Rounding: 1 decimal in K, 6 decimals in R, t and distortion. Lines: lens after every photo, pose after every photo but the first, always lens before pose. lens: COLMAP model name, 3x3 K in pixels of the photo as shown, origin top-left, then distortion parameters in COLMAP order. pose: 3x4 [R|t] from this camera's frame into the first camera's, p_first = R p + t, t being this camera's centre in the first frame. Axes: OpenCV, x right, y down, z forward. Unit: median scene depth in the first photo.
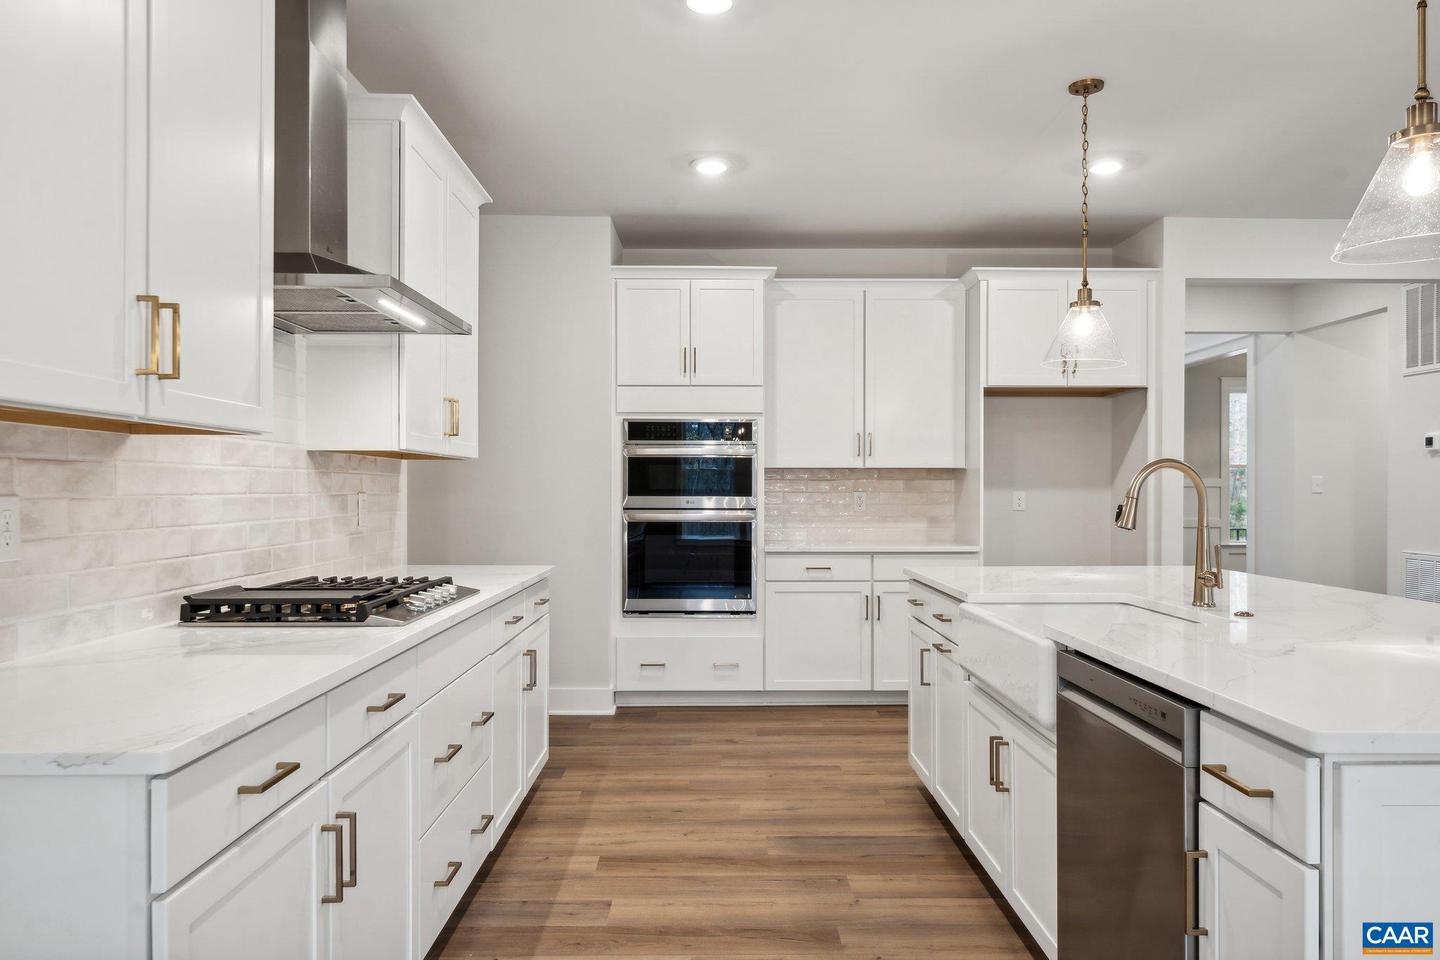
lens RADIAL K [[989.5, 0, 720.0], [0, 989.5, 480.0], [0, 0, 1]] dist [0.055442, 0.001448]
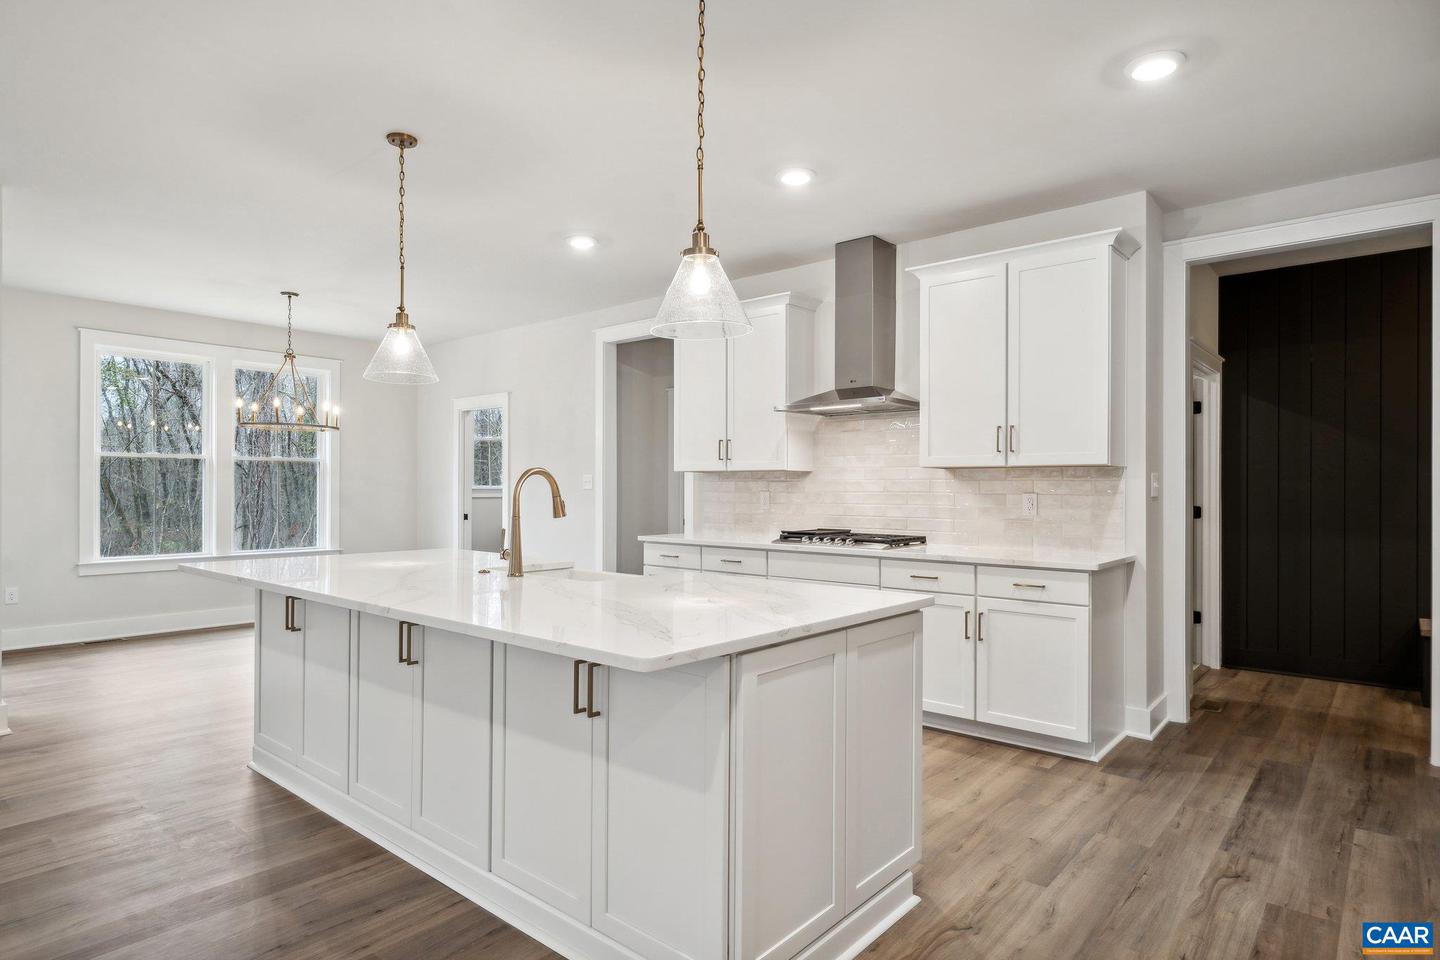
lens RADIAL K [[788.9, 0, 720.0], [0, 788.9, 480.0], [0, 0, 1]] dist [0.002396, 0.002036]
pose [[-0.657358, -0.010830, -0.753501, 0.552478], [0.001813, 0.999871, -0.015953, 0.007083], [0.753576, -0.011853, -0.657254, 0.954108]]
